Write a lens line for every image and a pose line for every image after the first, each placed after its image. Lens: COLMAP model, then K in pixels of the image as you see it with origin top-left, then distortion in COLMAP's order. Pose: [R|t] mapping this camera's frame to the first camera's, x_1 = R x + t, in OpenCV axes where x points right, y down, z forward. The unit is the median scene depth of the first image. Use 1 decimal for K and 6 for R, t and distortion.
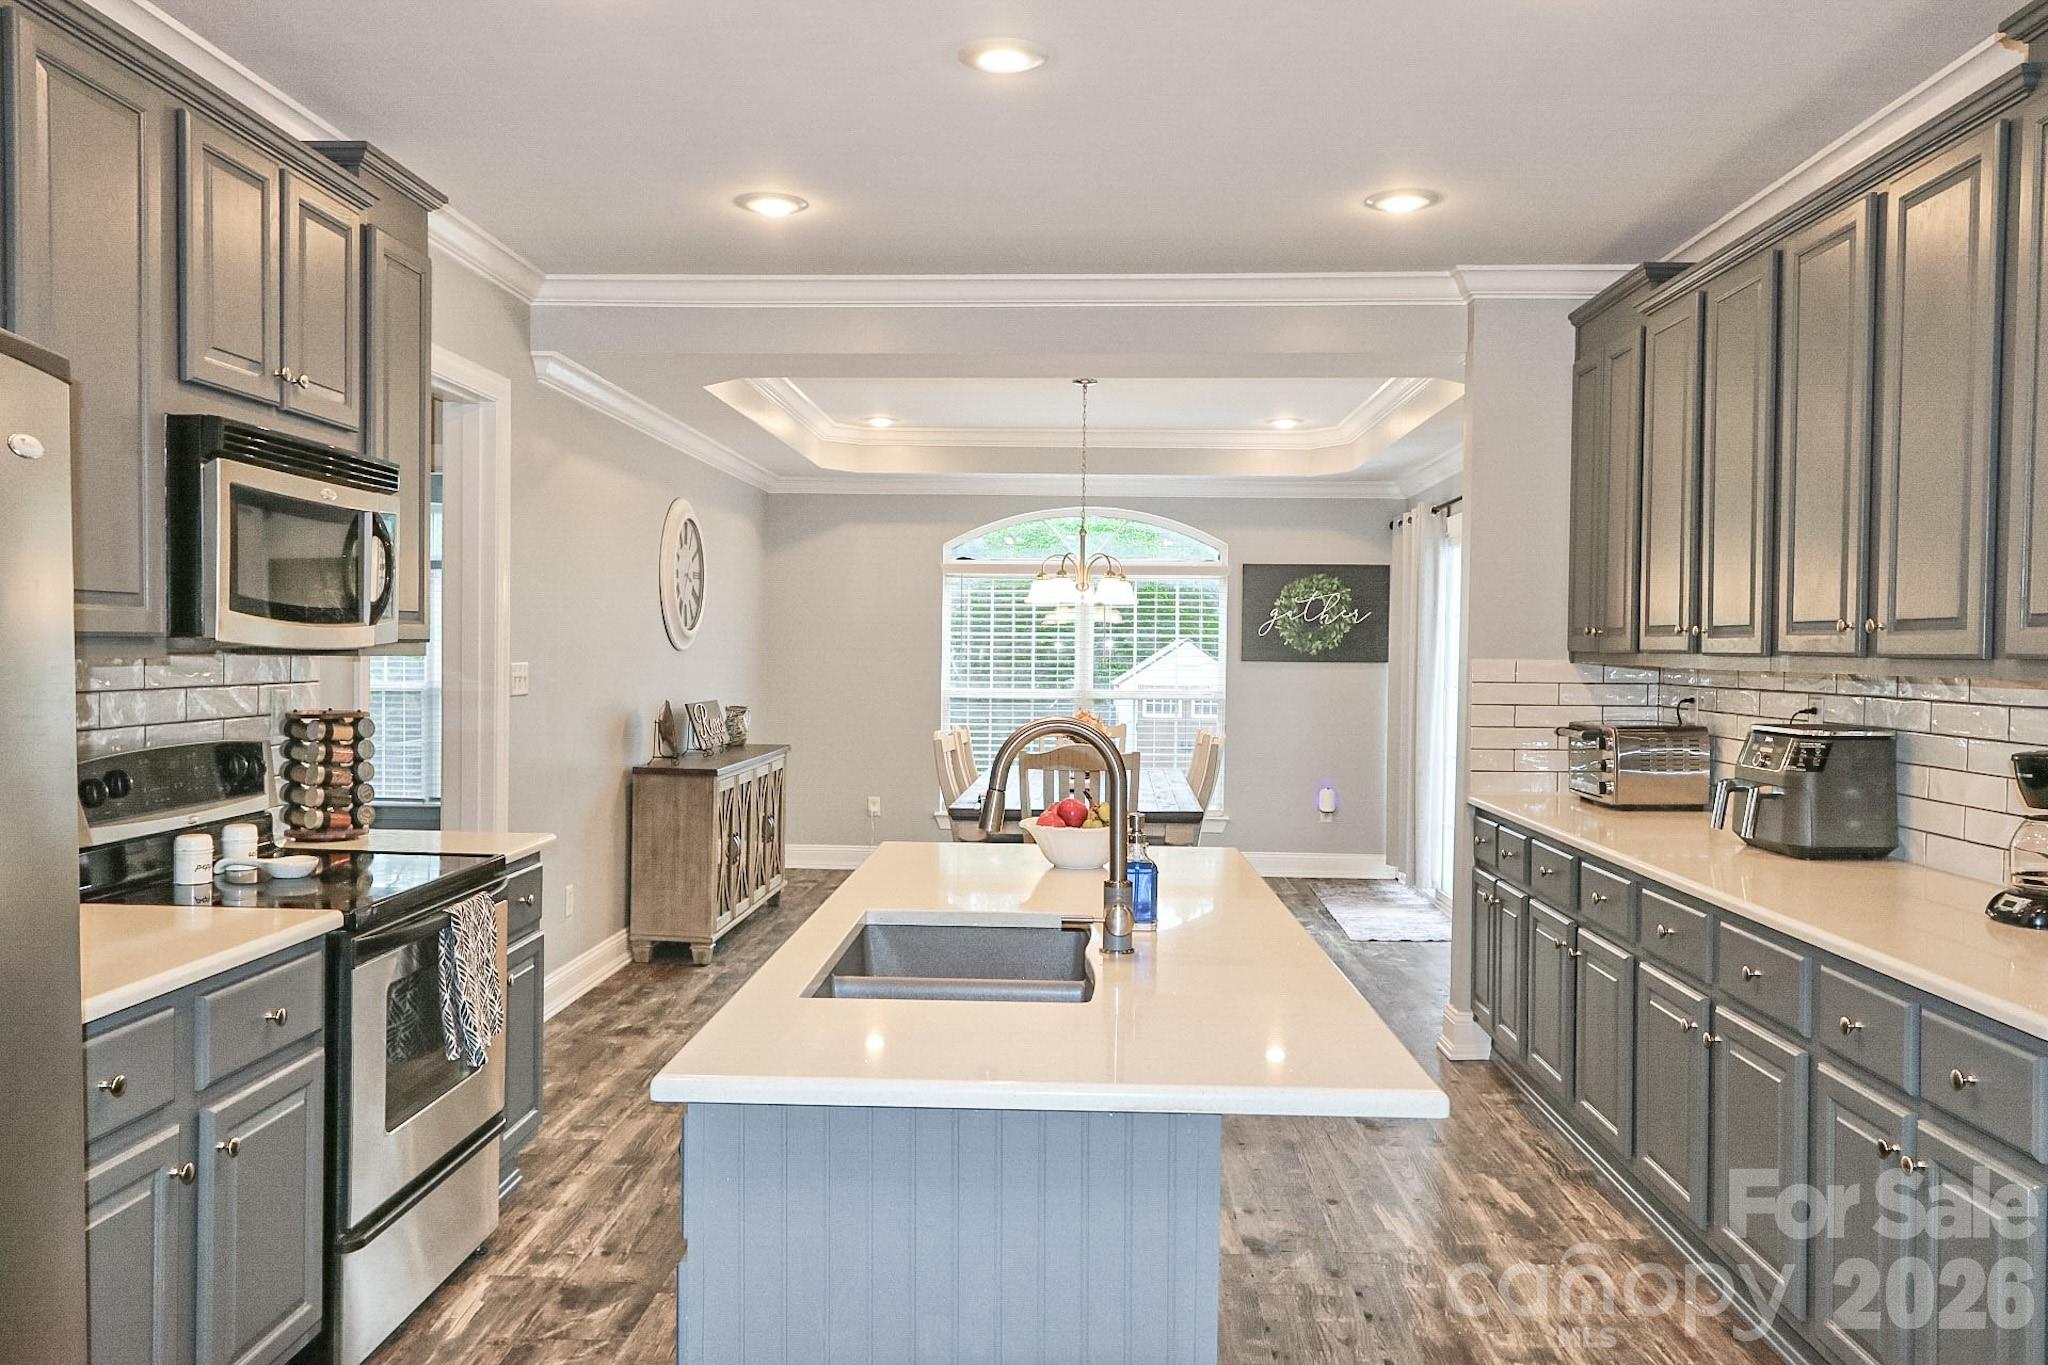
lens RADIAL K [[1501.7, 0, 1002.9], [0, 1501.7, 688.8], [0, 0, 1]] dist [-0.002821, 0.000994]
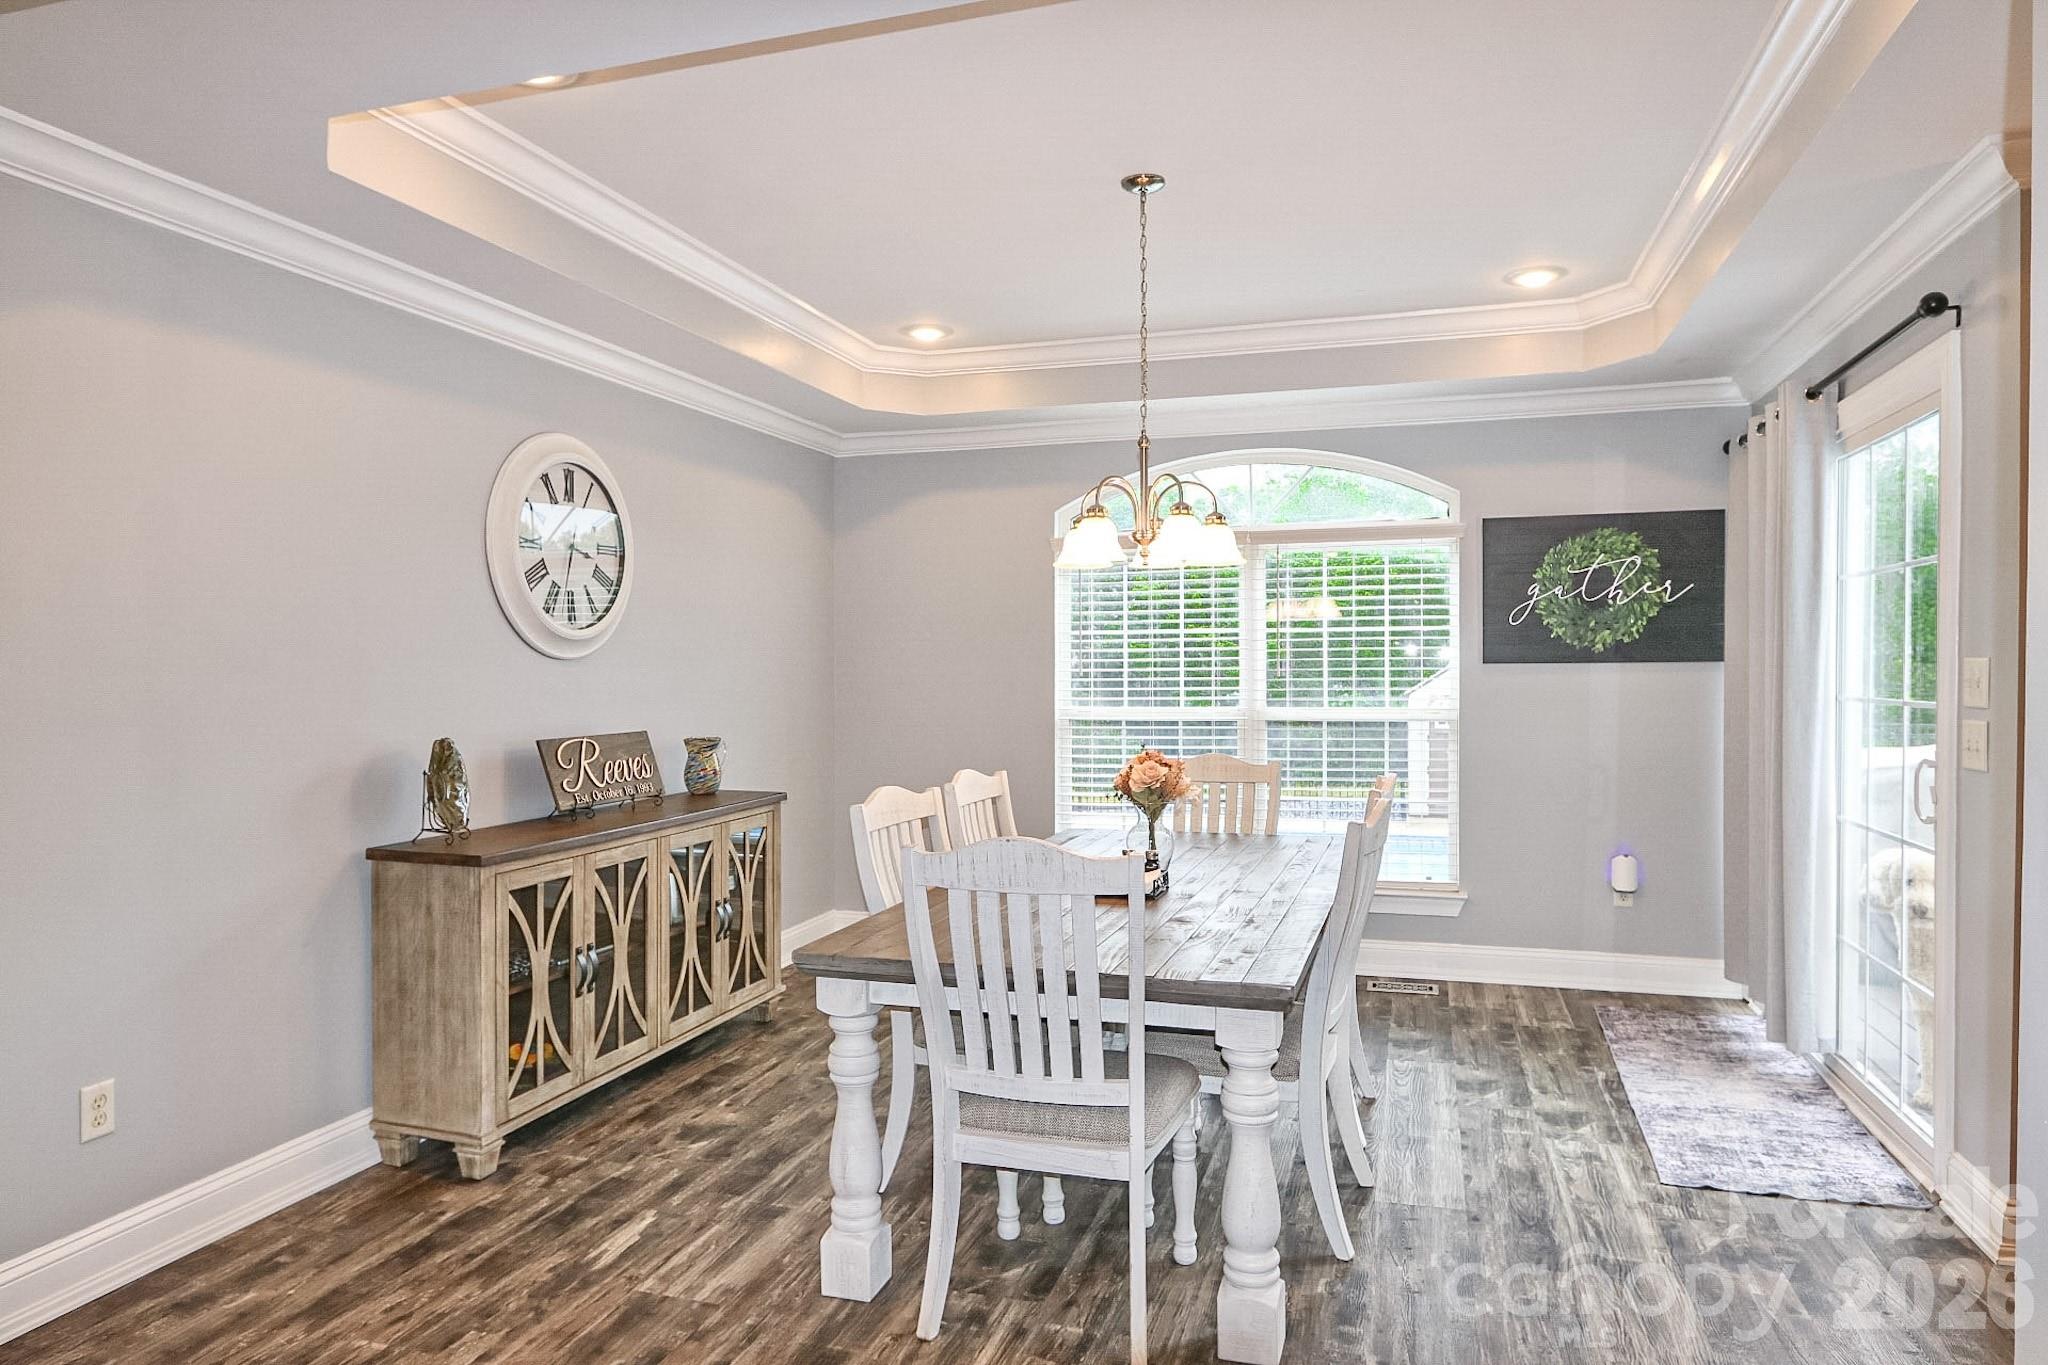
lens RADIAL K [[1280.9, 0, 1005.6], [0, 1280.9, 688.0], [0, 0, 1]] dist [-0.004523, 0.001582]
pose [[0.967834, -0.012645, -0.251271, 0.179056], [0.010145, 0.999885, -0.011240, -0.005812], [0.251384, 0.008329, 0.967851, 0.730787]]
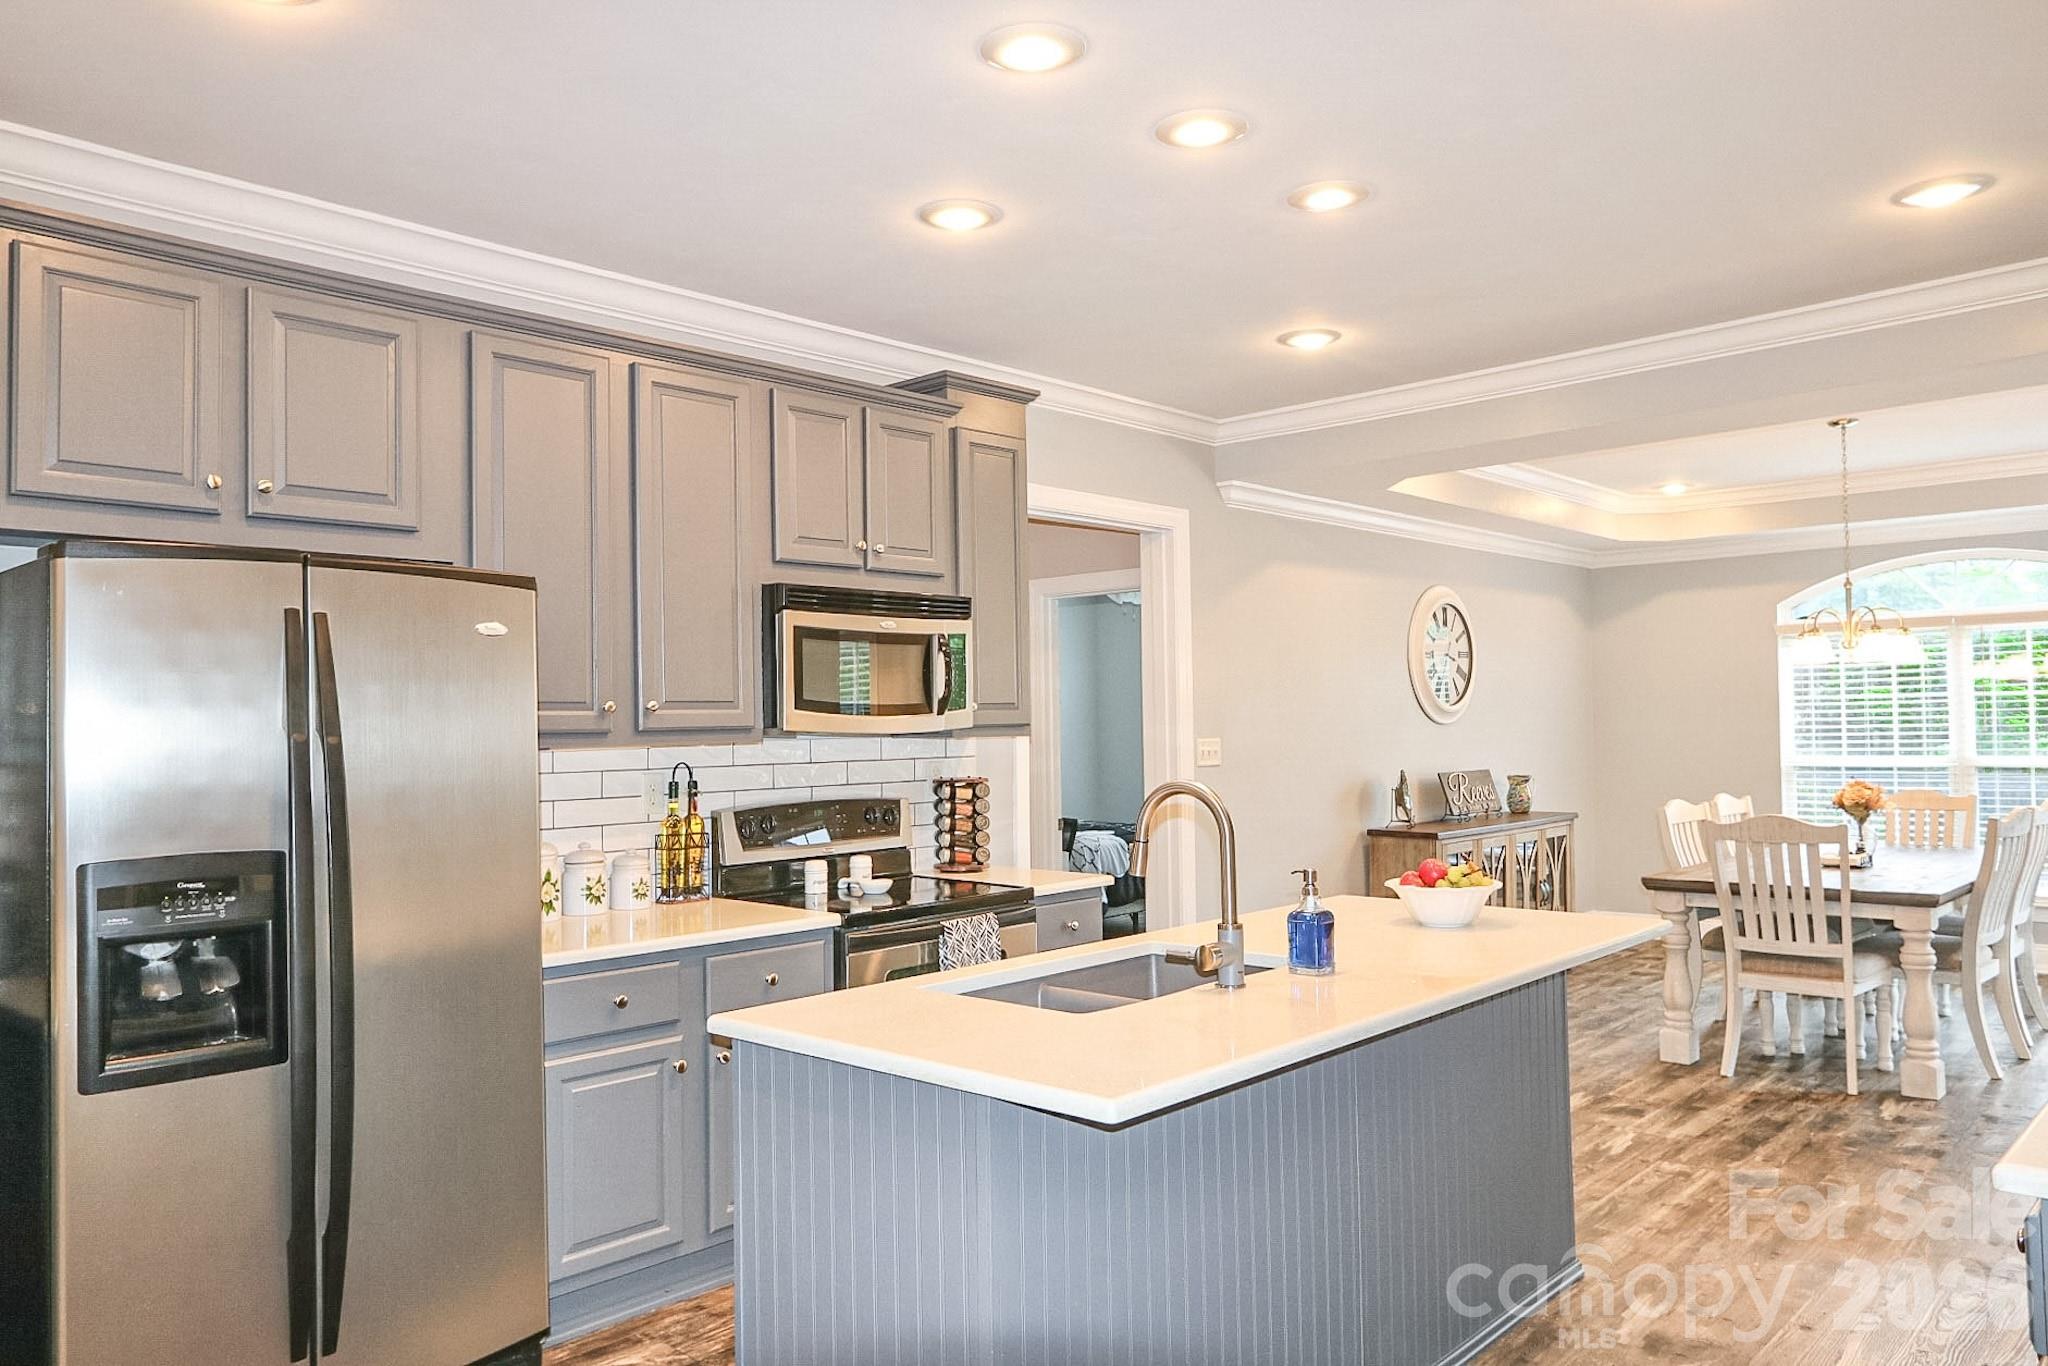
lens RADIAL K [[1400.8, 0, 1035.0], [0, 1400.8, 687.3], [0, 0, 1]] dist [-0.012553, 0.015986]
pose [[0.769074, -0.040375, -0.637883, 0.306829], [0.007015, 0.998476, -0.054741, 0.002287], [0.639121, 0.037625, 0.768185, 0.038328]]
